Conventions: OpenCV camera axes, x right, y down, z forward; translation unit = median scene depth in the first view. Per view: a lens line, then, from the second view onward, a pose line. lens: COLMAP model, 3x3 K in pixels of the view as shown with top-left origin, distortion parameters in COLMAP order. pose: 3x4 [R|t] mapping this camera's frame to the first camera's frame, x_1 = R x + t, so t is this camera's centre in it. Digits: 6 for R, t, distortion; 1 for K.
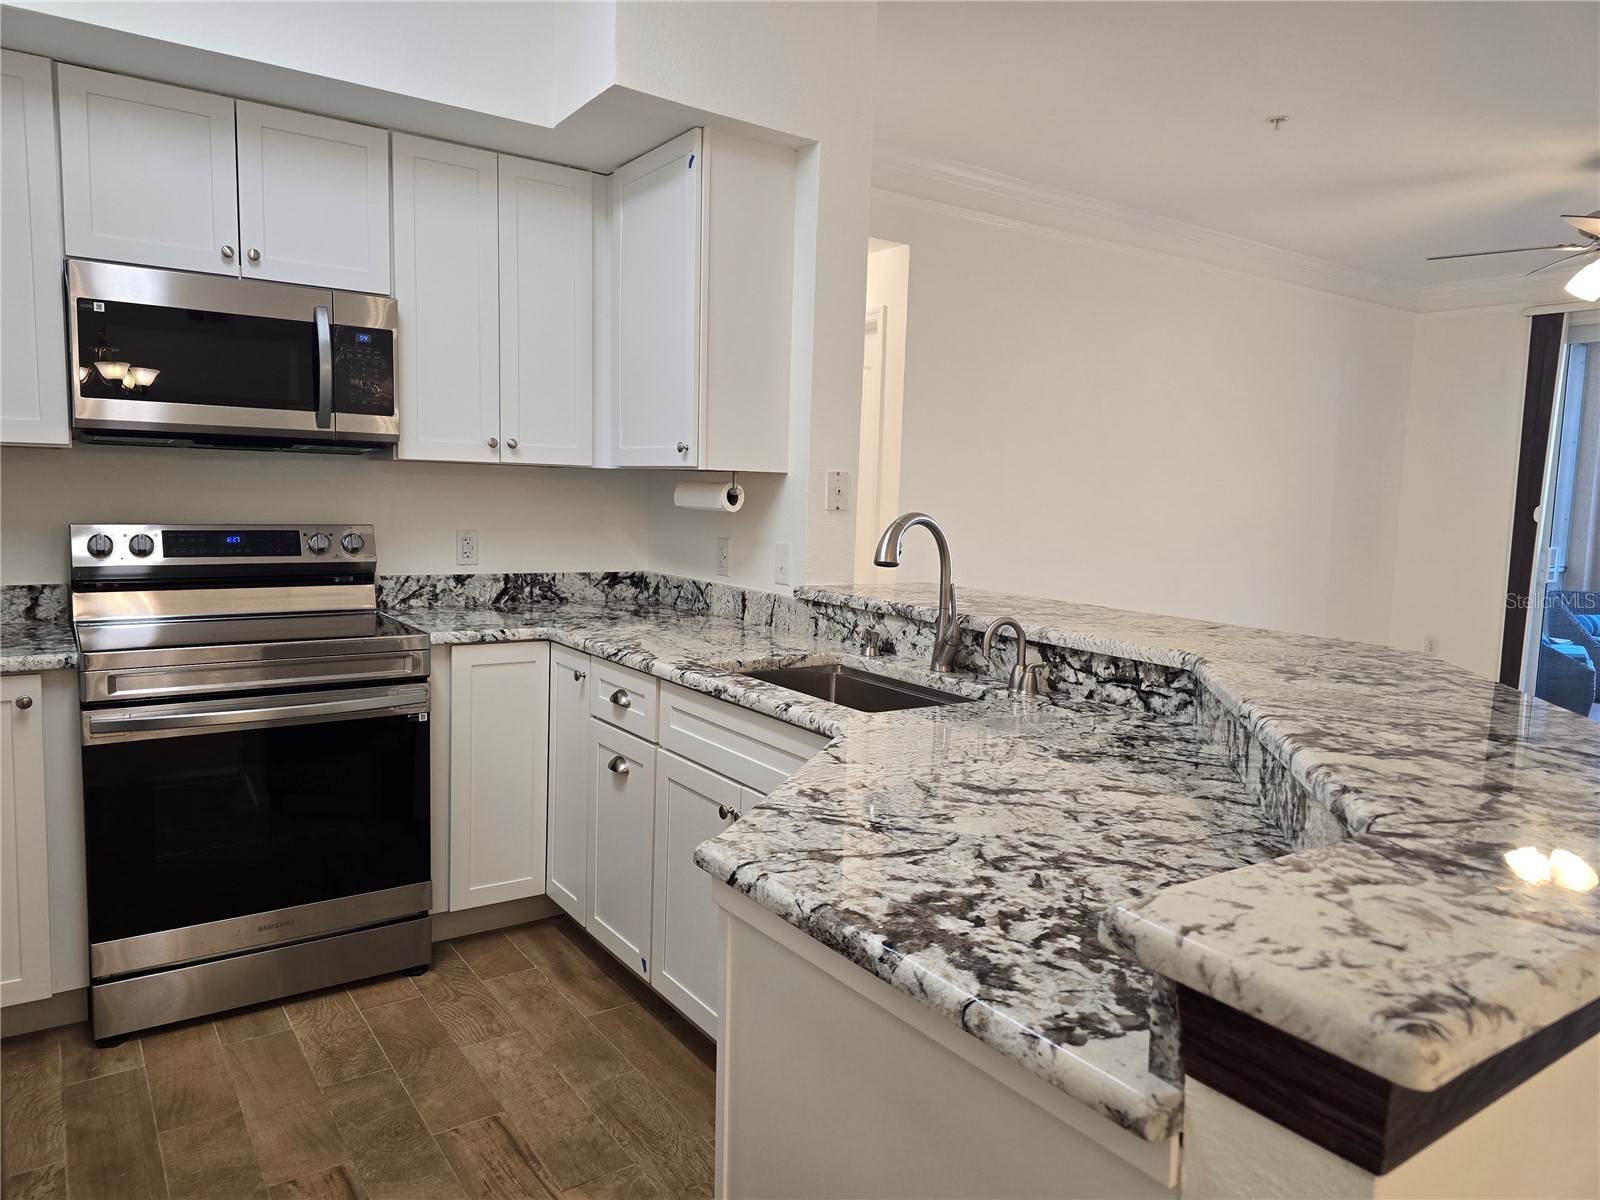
lens RADIAL K [[1076.1, 0, 798.4], [0, 1076.1, 592.7], [0, 0, 1]] dist [0.062081, -0.055483]
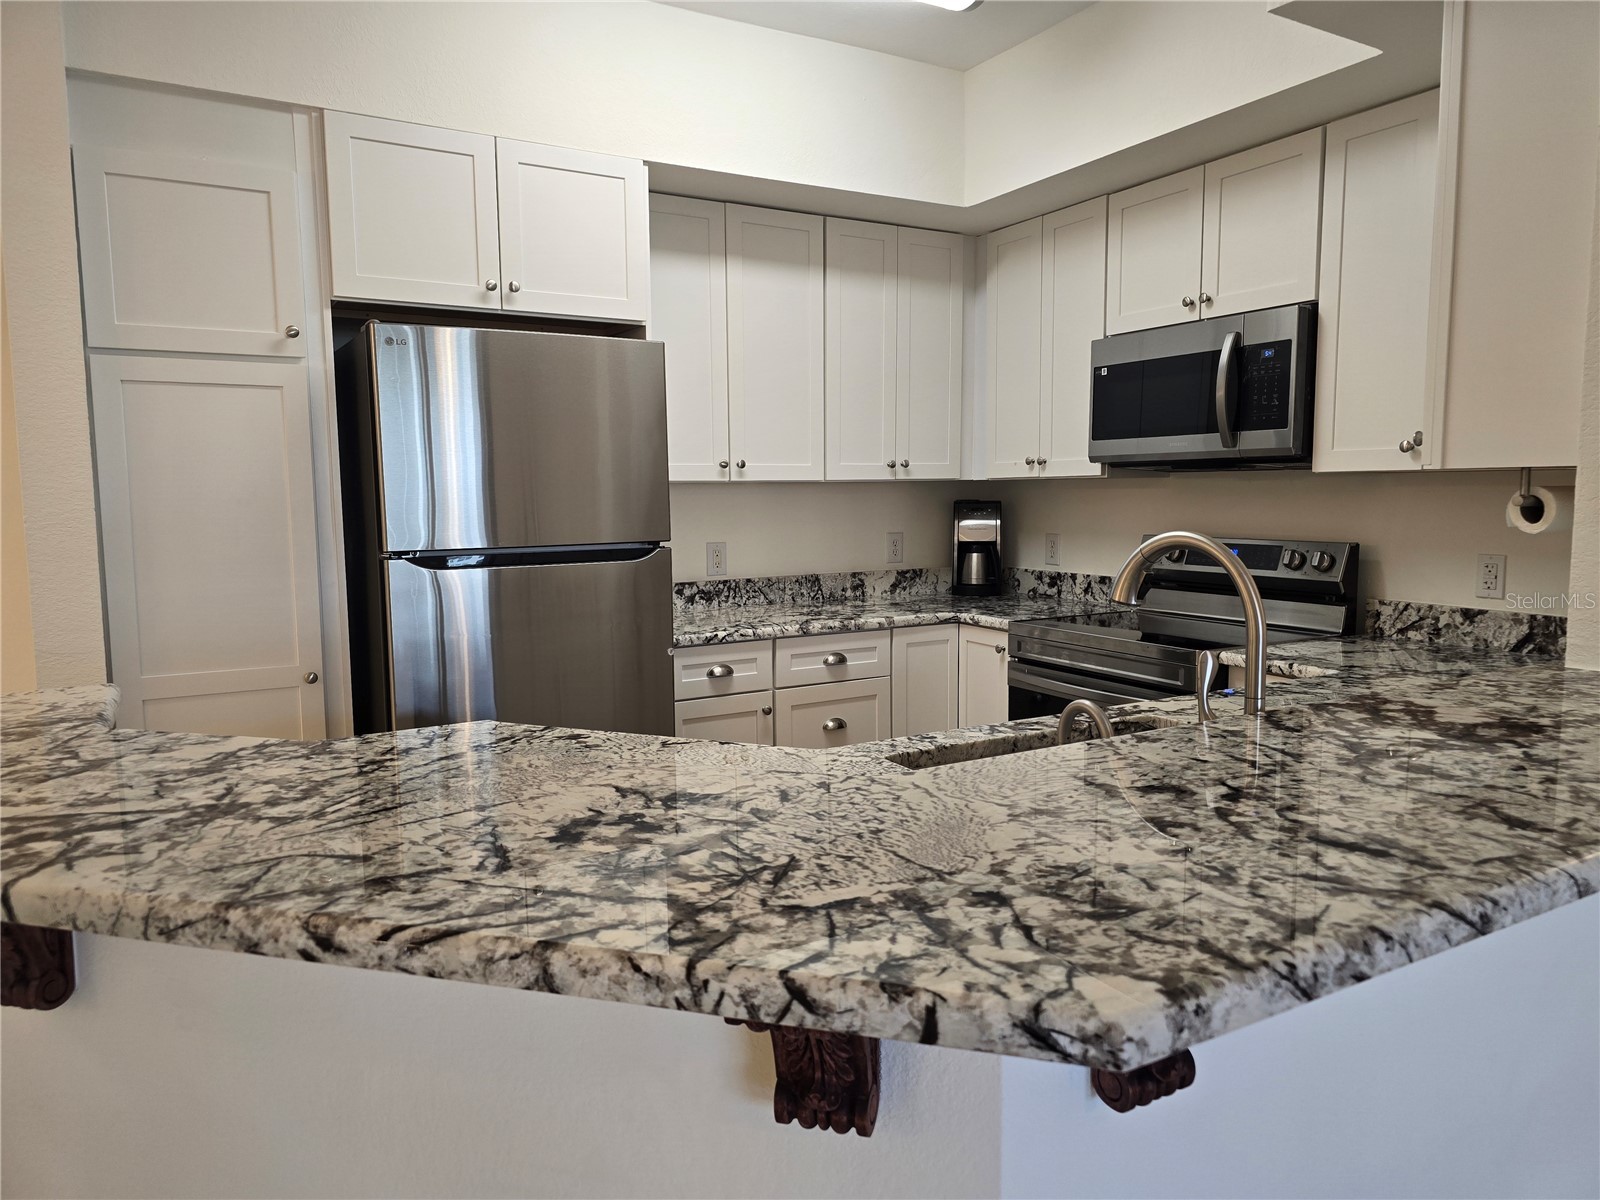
lens RADIAL K [[1076.1, 0, 807.6], [0, 1076.1, 591.5], [0, 0, 1]] dist [0.062081, -0.055483]
pose [[-0.083182, 0.069874, -0.994082, 0.865287], [-0.090757, 0.992862, 0.077382, -0.076963], [0.992393, 0.096656, -0.076247, 0.921014]]
